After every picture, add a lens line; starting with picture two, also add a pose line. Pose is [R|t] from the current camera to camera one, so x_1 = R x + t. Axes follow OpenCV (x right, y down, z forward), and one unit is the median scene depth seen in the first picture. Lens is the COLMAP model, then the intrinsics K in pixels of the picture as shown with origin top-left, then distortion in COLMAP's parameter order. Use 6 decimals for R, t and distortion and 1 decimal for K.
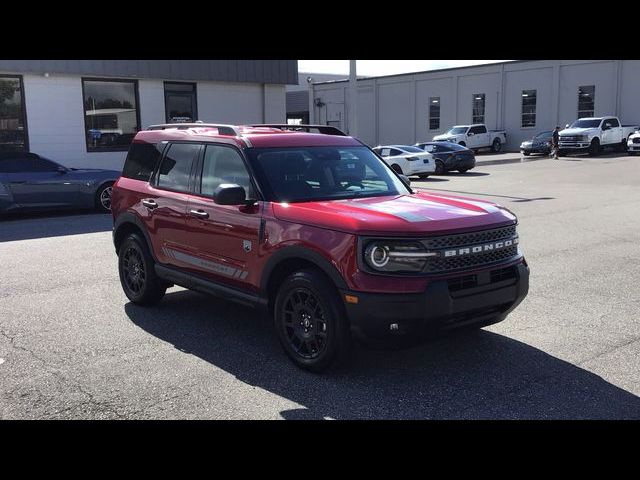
lens RADIAL K [[714.7, 0, 332.6], [0, 714.7, 241.8], [0, 0, 1]] dist [0.083949, -0.006923]
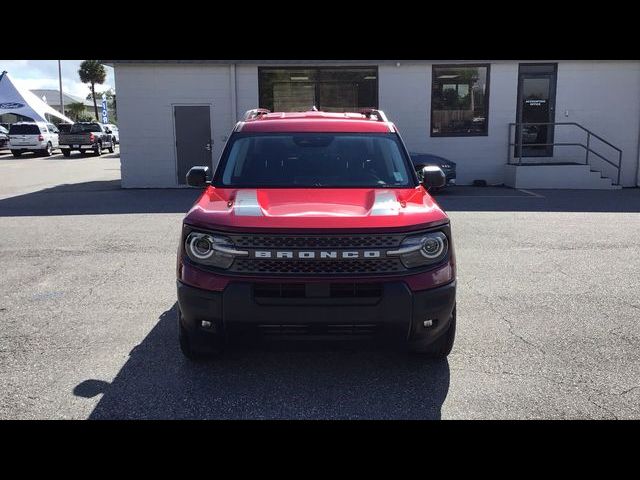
lens RADIAL K [[714.7, 0, 332.6], [0, 714.7, 241.8], [0, 0, 1]] dist [0.083949, -0.006923]
pose [[0.759592, 0.114798, -0.640189, 0.769649], [-0.101105, 0.993176, 0.058134, -0.057778], [0.642494, 0.020568, 0.766015, 0.362333]]
